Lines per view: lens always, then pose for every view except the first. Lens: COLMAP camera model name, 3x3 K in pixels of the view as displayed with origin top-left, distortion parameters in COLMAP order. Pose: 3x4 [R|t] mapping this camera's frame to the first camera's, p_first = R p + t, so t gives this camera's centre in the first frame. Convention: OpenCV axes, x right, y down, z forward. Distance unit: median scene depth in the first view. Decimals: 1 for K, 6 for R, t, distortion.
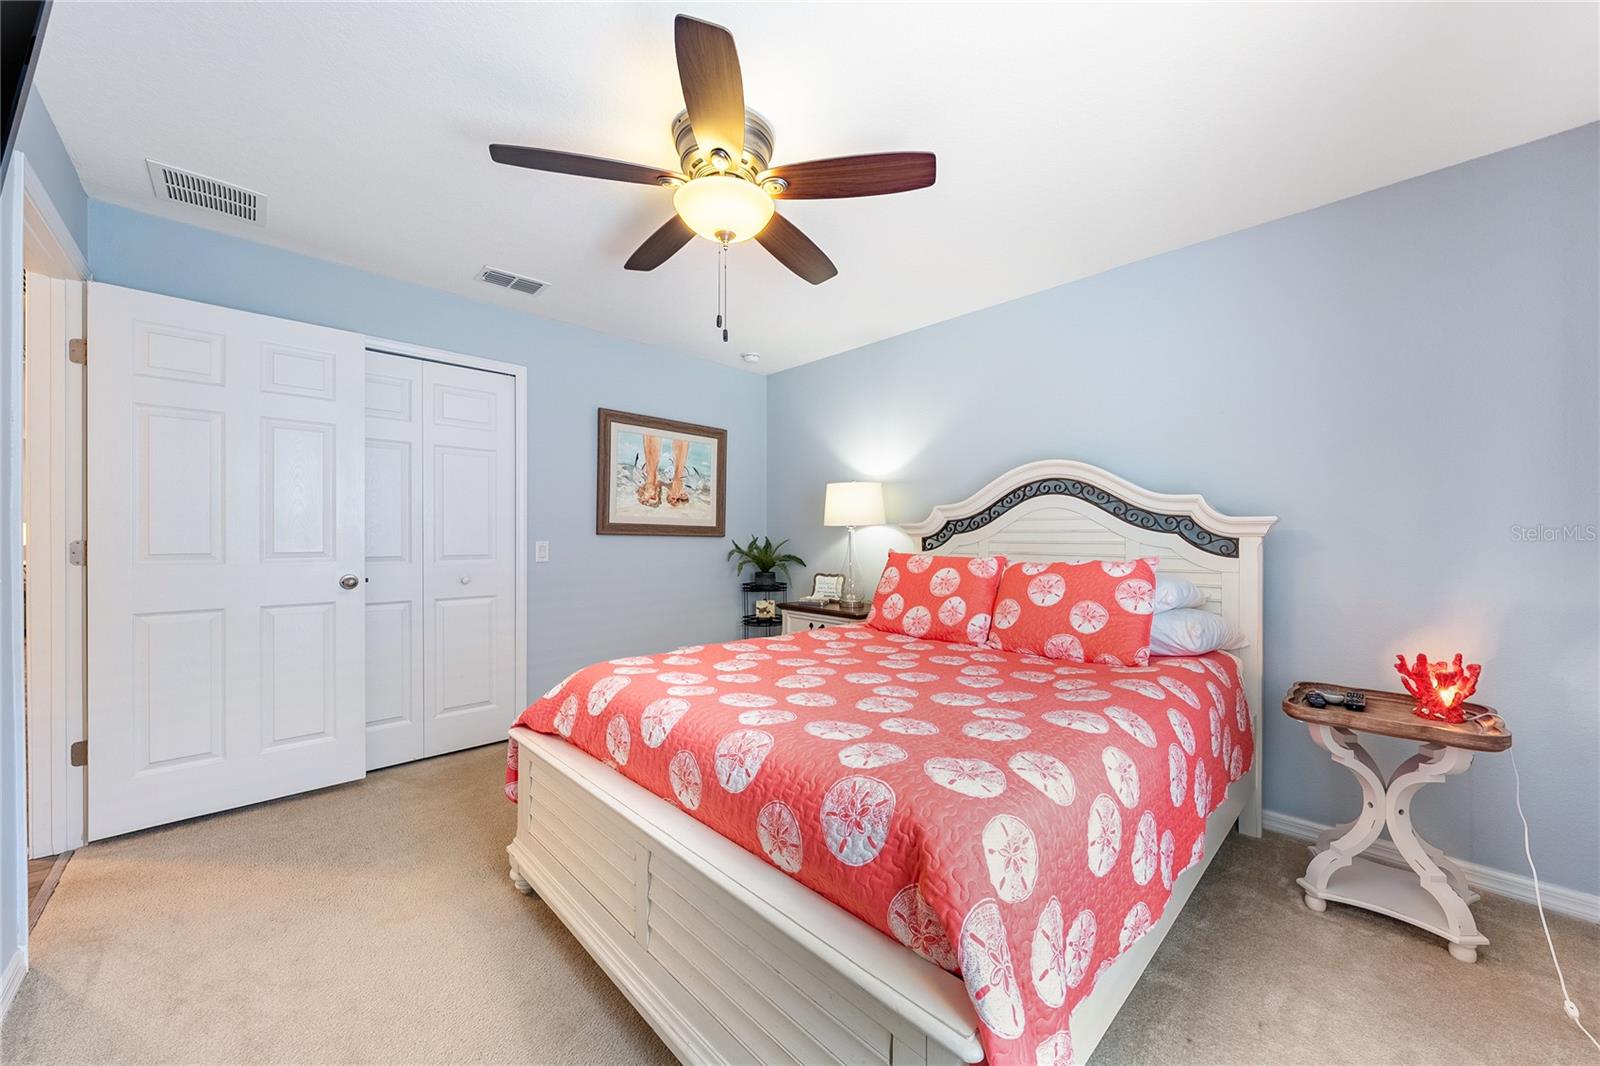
lens RADIAL K [[586.5, 0, 800.9], [0, 586.5, 536.1], [0, 0, 1]] dist [-0.006127, 0.001716]
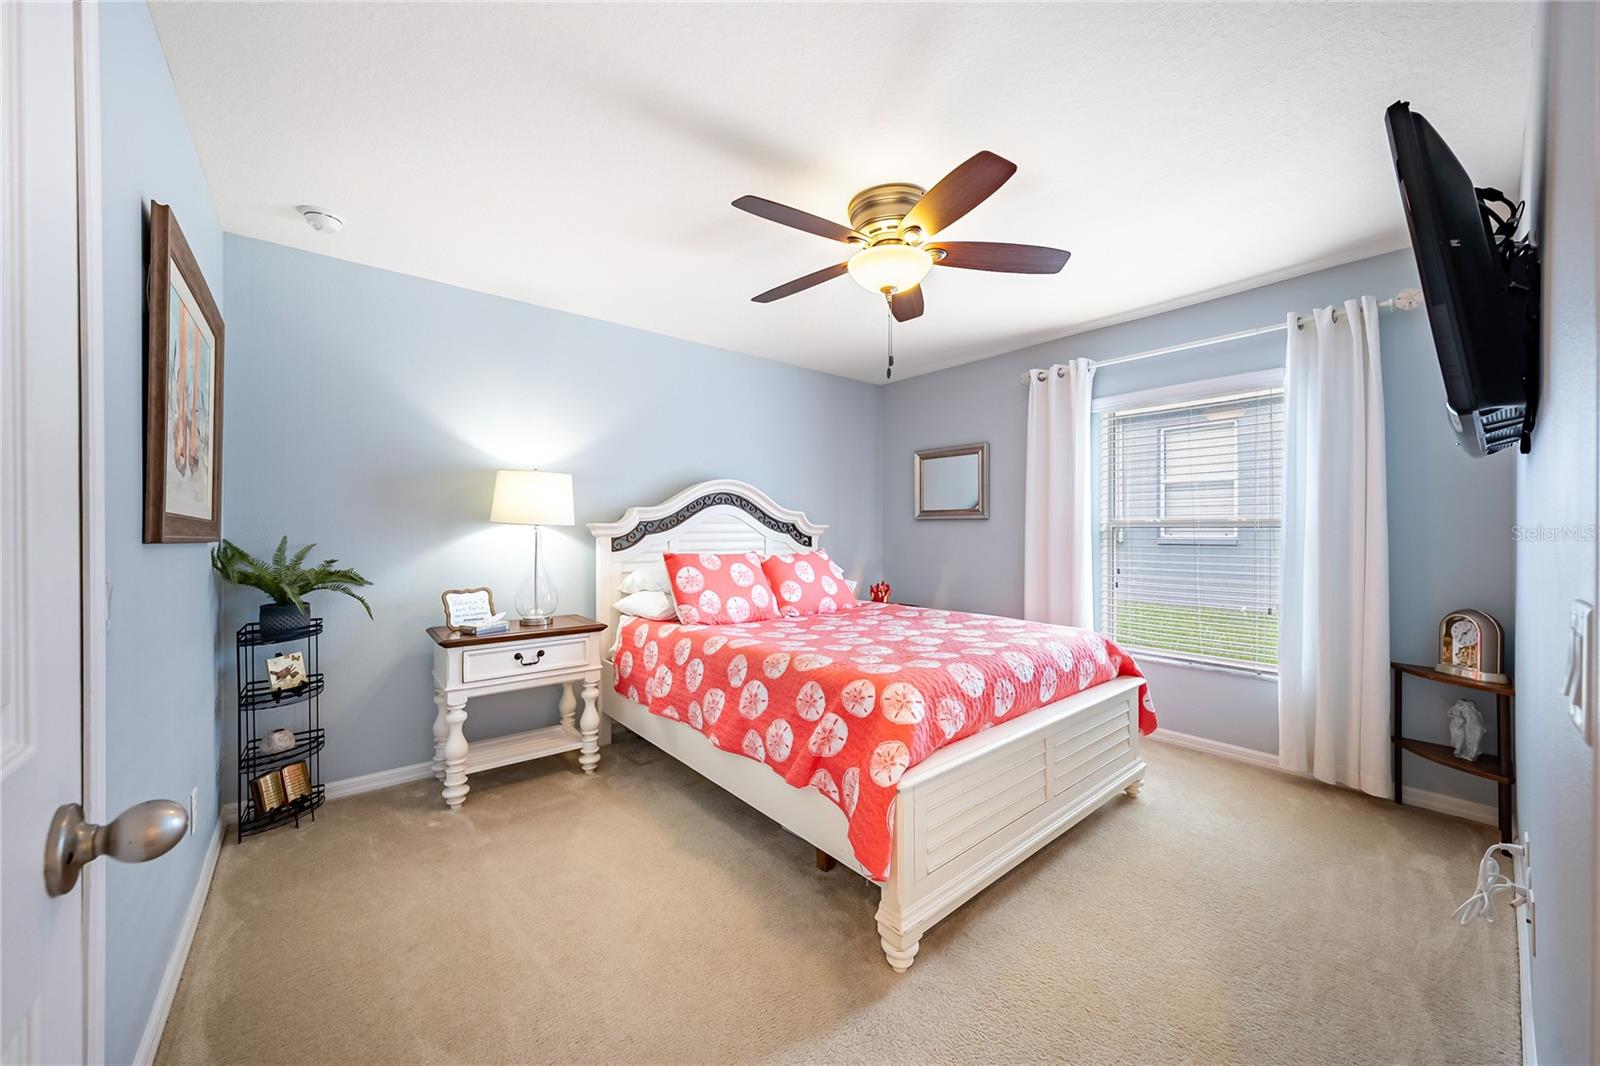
lens RADIAL K [[586.5, 0, 801.3], [0, 586.5, 531.7], [0, 0, 1]] dist [-0.006127, 0.001716]
pose [[0.080363, -0.001469, 0.996765, -0.807021], [0.003753, 0.999992, 0.001171, -0.009676], [-0.996759, 0.003646, 0.080368, 0.653679]]
